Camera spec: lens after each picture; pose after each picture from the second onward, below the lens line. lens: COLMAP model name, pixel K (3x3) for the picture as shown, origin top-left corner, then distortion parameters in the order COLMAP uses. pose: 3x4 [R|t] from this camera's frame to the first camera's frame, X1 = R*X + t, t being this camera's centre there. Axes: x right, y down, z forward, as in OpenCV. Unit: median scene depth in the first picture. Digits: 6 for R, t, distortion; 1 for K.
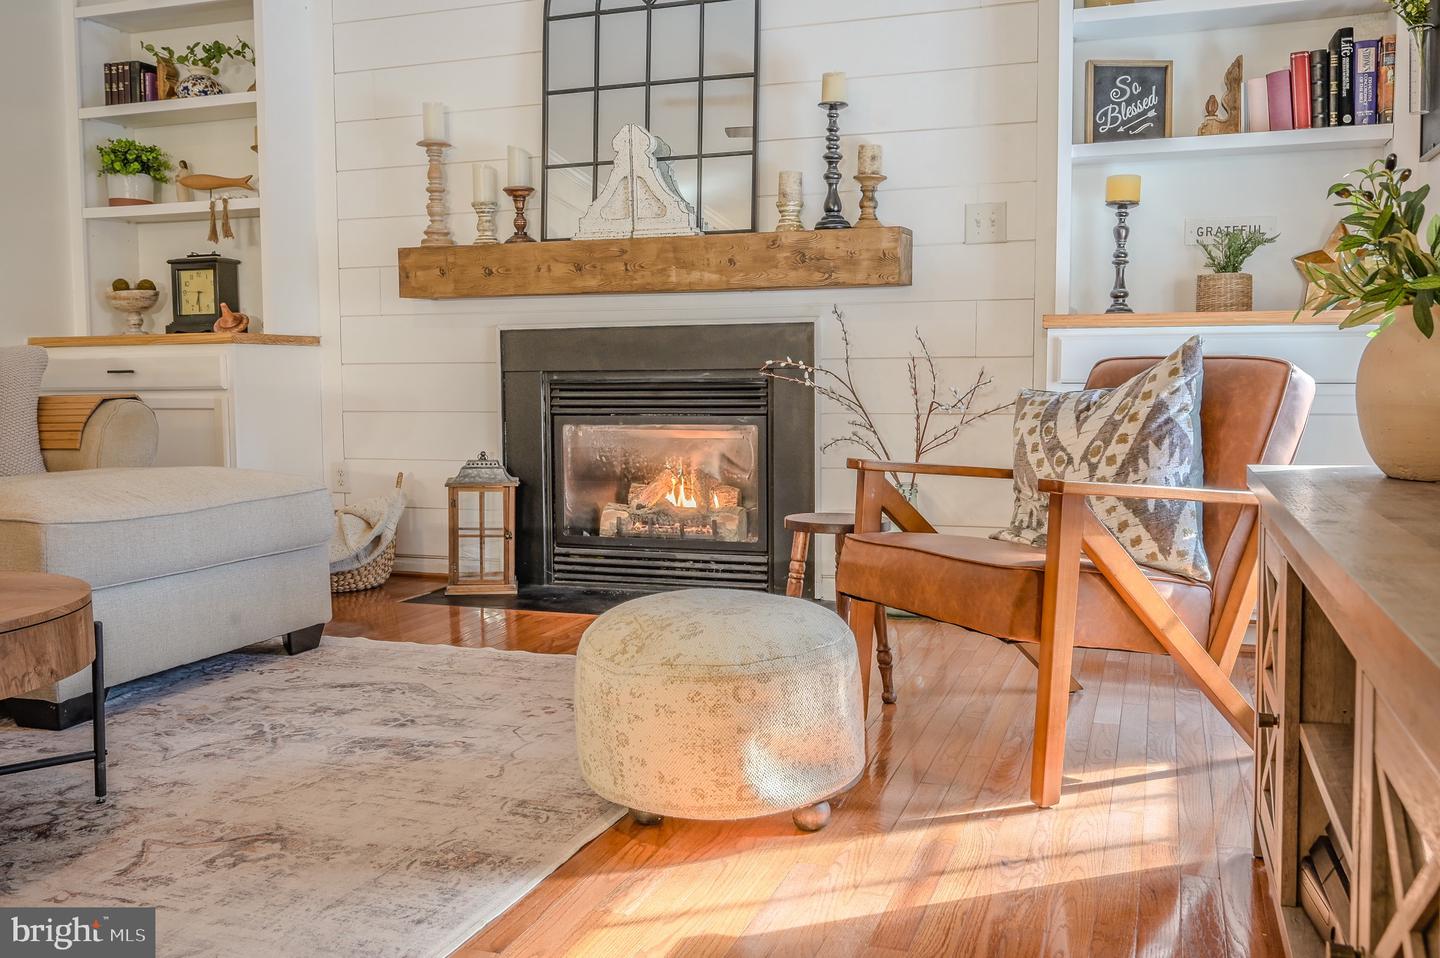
lens RADIAL K [[1259.9, 0, 719.0], [0, 1259.9, 476.9], [0, 0, 1]] dist [-0.003444, -0.000579]
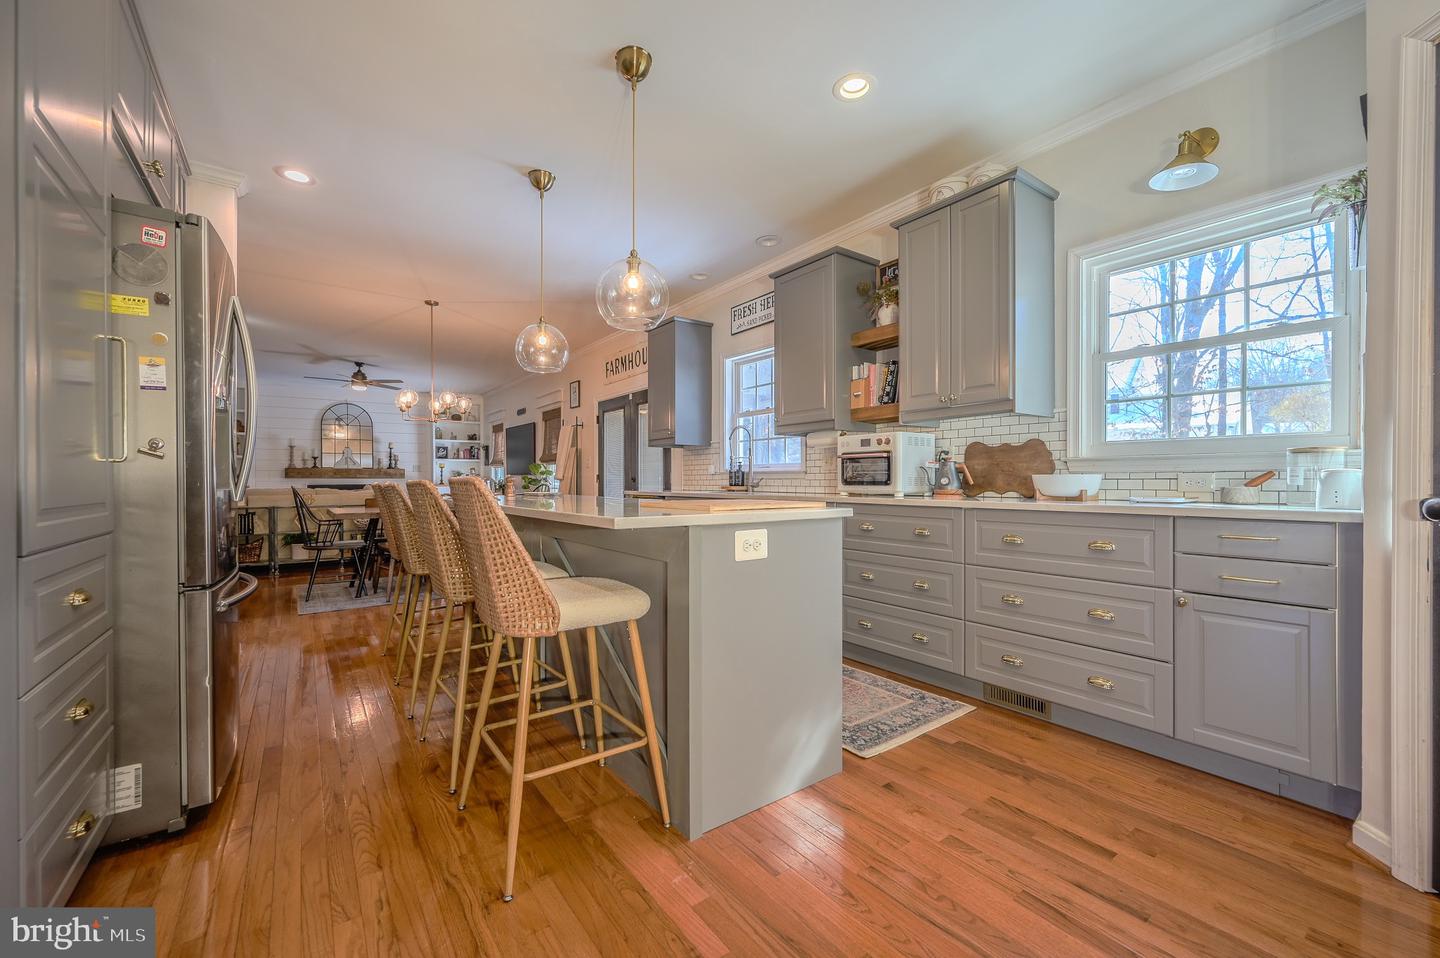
lens RADIAL K [[572.3, 0, 717.5], [0, 572.3, 482.2], [0, 0, 1]] dist [-0.000178, -0.000674]
pose [[0.562377, 0.000824, 0.826880, -1.389868], [0.066142, 0.996750, -0.045977, 0.099139], [-0.824231, 0.080547, 0.560495, -1.932403]]
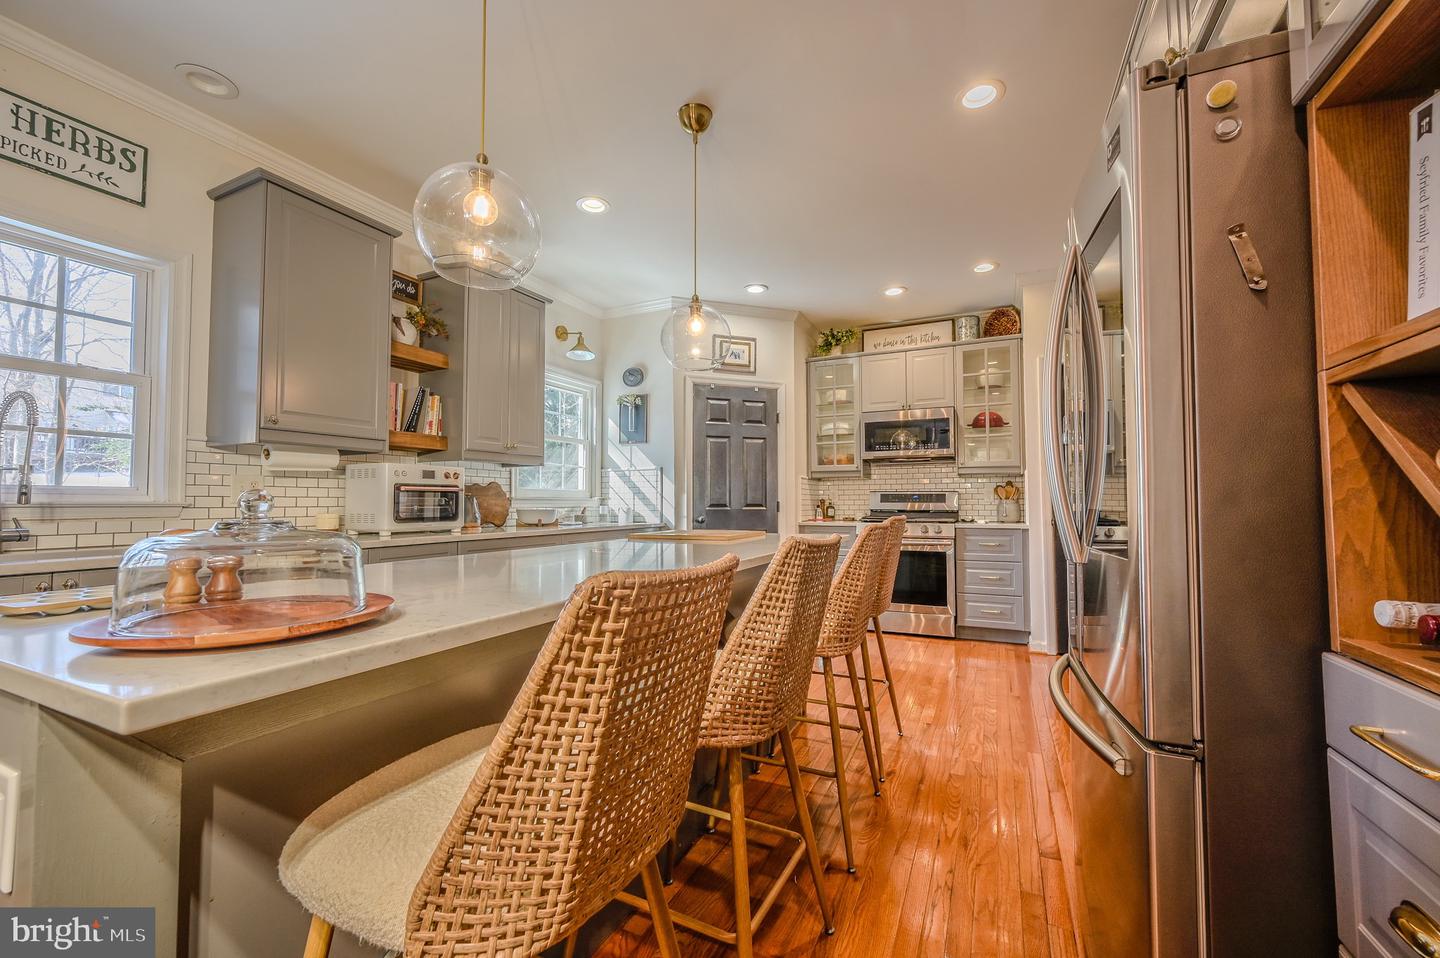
lens RADIAL K [[572.3, 0, 716.6], [0, 572.3, 483.6], [0, 0, 1]] dist [-0.000178, -0.000674]
pose [[-0.994878, 0.011991, 0.100365, -1.002959], [0.016618, 0.998831, 0.045396, -0.005542], [-0.099704, 0.046831, -0.993915, -0.860561]]
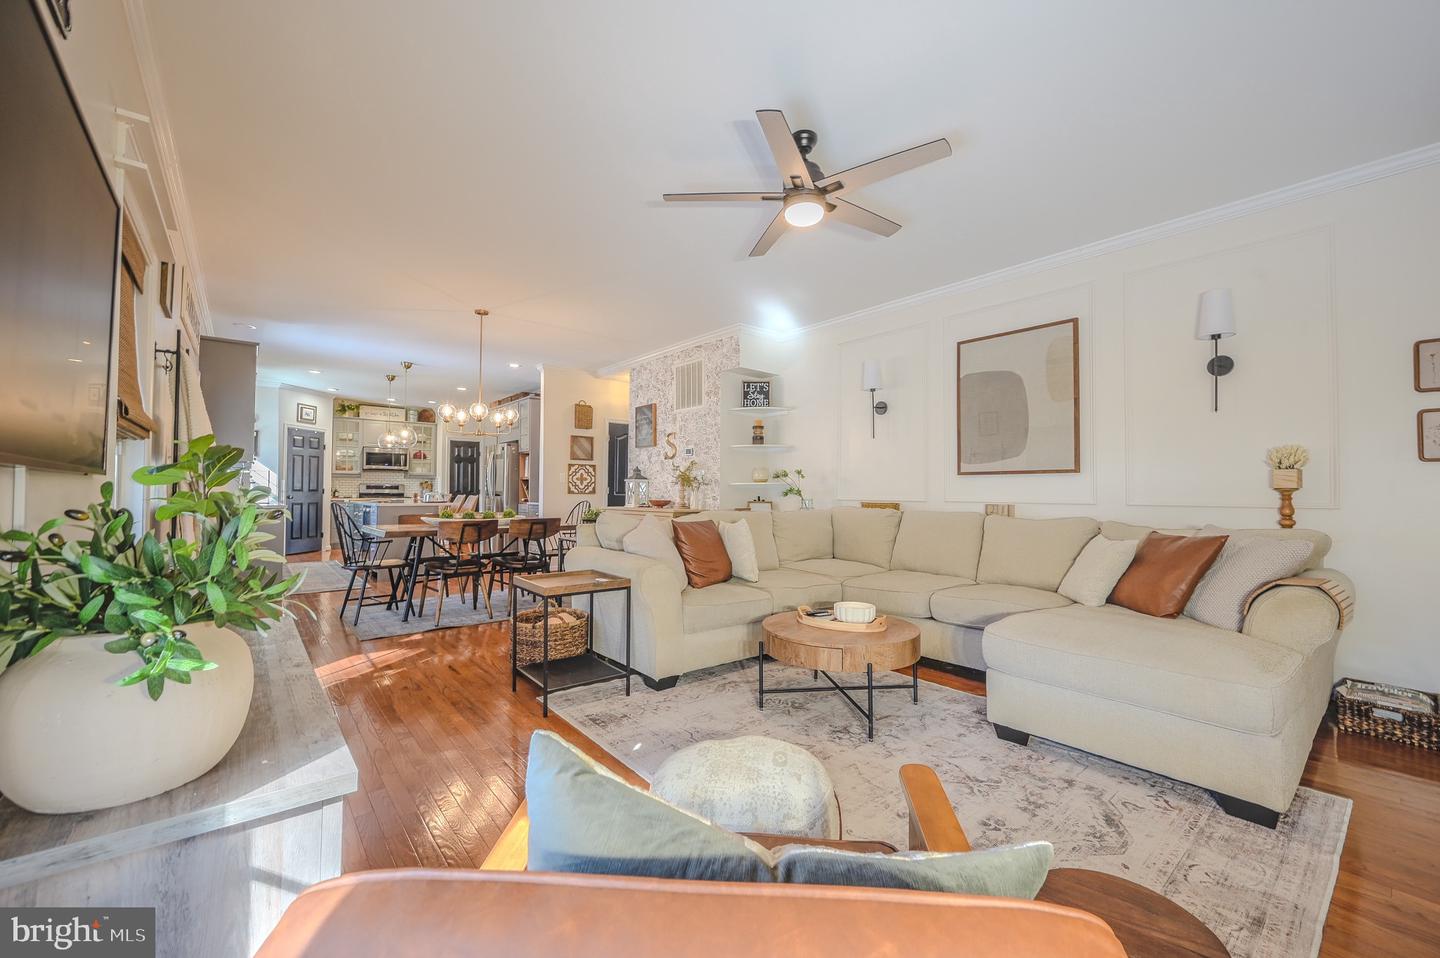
lens RADIAL K [[572.3, 0, 726.2], [0, 572.3, 481.0], [0, 0, 1]] dist [-0.000178, -0.000674]
pose [[-0.504456, -0.014454, -0.863316, 0.361532], [-0.073722, 0.996930, 0.026387, -0.146653], [0.860284, 0.076956, -0.503973, 0.787801]]
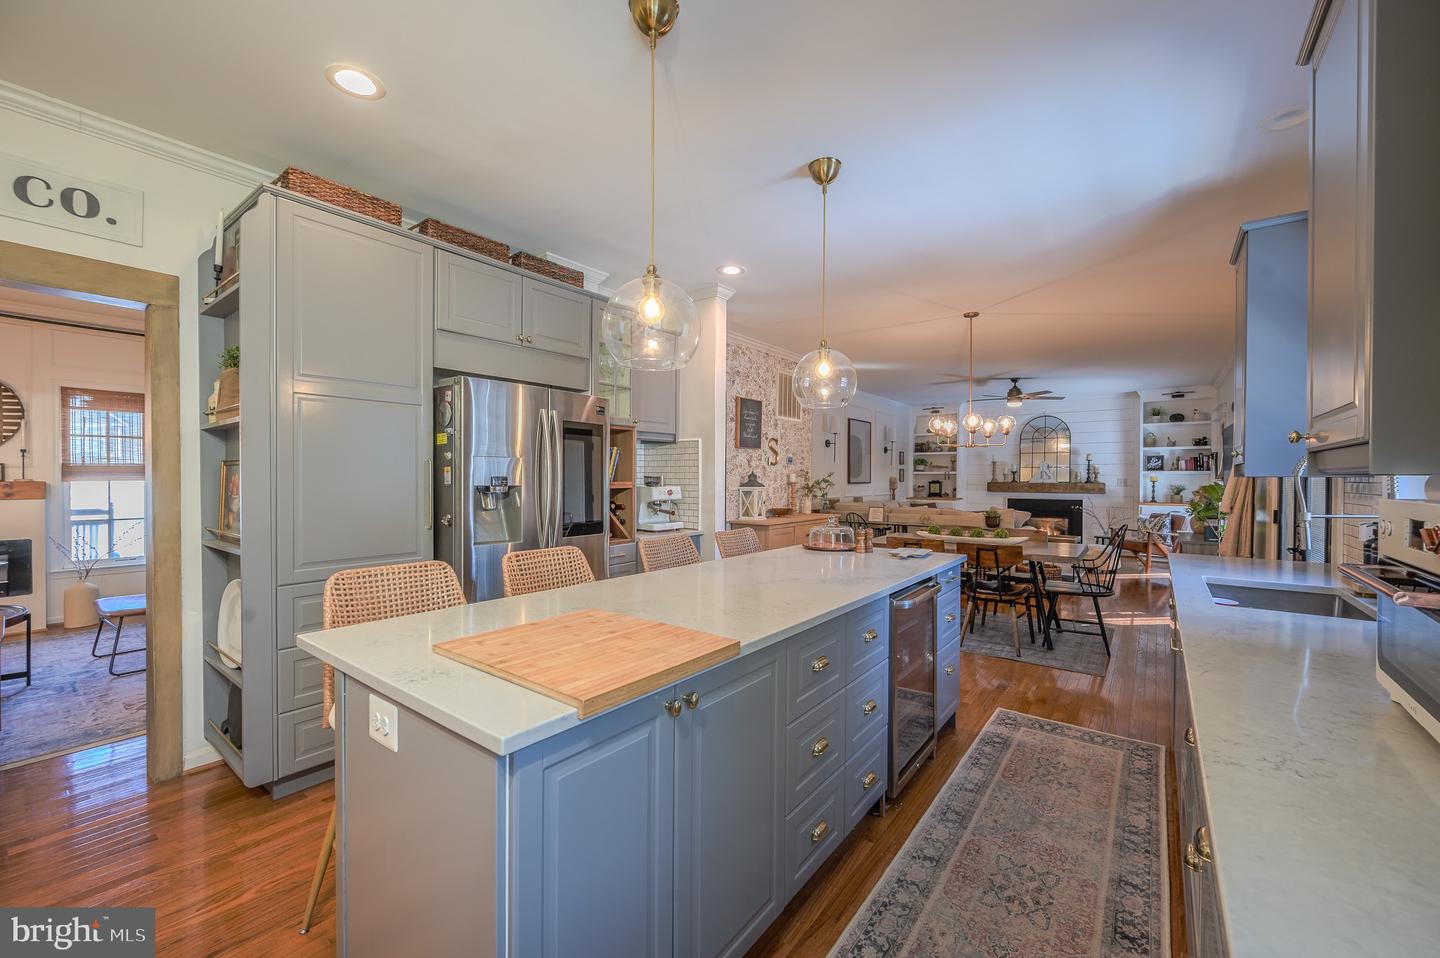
lens RADIAL K [[572.3, 0, 722.0], [0, 572.3, 483.0], [0, 0, 1]] dist [-0.000178, -0.000674]
pose [[0.952636, 0.012928, -0.303837, -0.715033], [-0.034290, 0.997291, -0.065078, 0.014309], [0.302173, 0.072414, 0.950499, -1.938051]]
